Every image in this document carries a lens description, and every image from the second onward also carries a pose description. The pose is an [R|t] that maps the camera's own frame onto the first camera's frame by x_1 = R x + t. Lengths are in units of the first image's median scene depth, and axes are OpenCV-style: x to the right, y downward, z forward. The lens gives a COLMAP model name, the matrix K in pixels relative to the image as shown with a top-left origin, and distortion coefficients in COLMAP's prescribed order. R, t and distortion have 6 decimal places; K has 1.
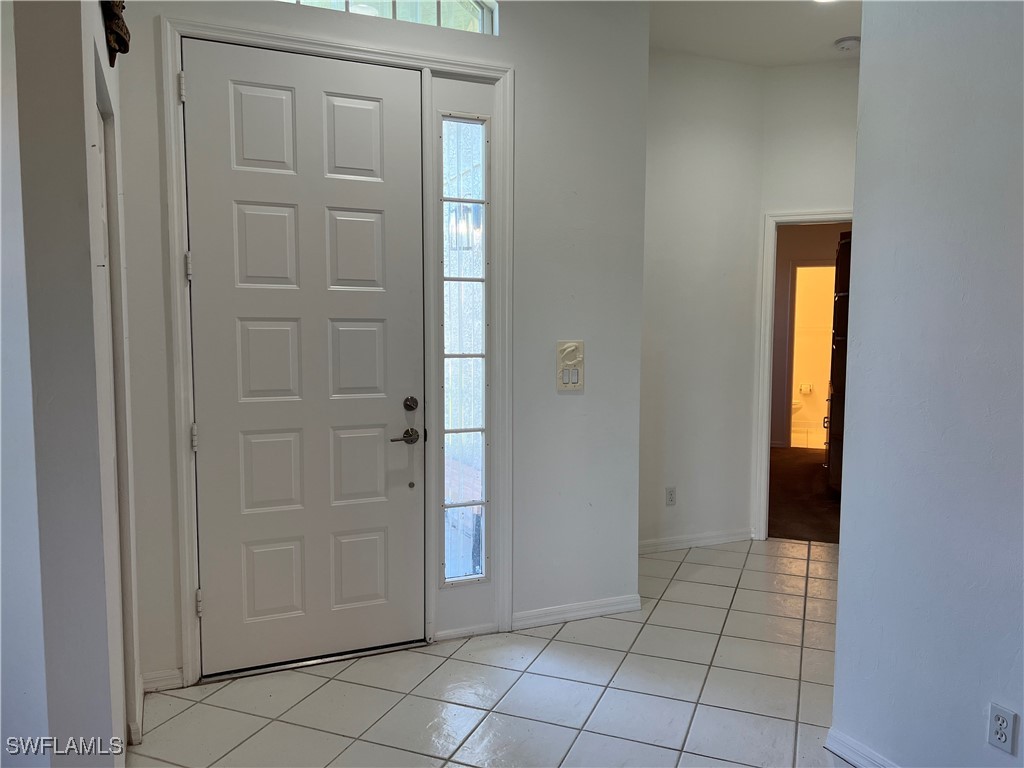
lens RADIAL K [[763.4, 0, 511.0], [0, 763.4, 387.0], [0, 0, 1]] dist [0.063702, -0.071955]
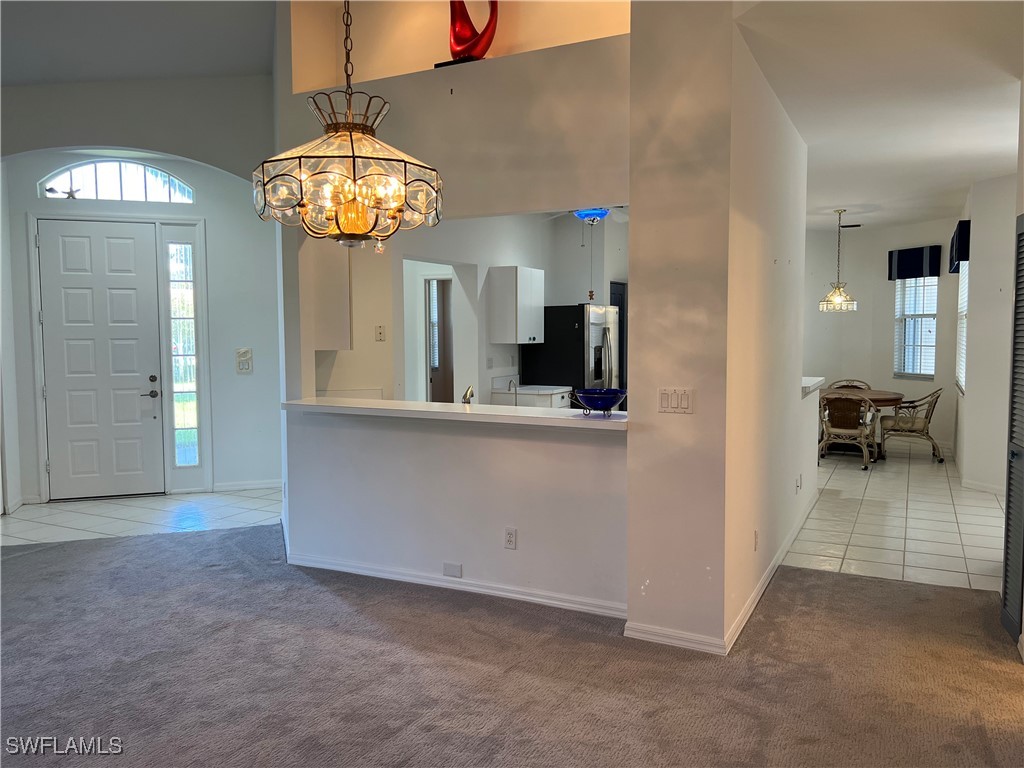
lens RADIAL K [[763.4, 0, 517.8], [0, 763.4, 377.9], [0, 0, 1]] dist [0.063702, -0.071955]
pose [[0.995657, -0.004663, -0.092983, 1.051999], [0.002674, 0.999765, -0.021505, 0.068143], [0.093061, 0.021163, 0.995435, -1.006941]]
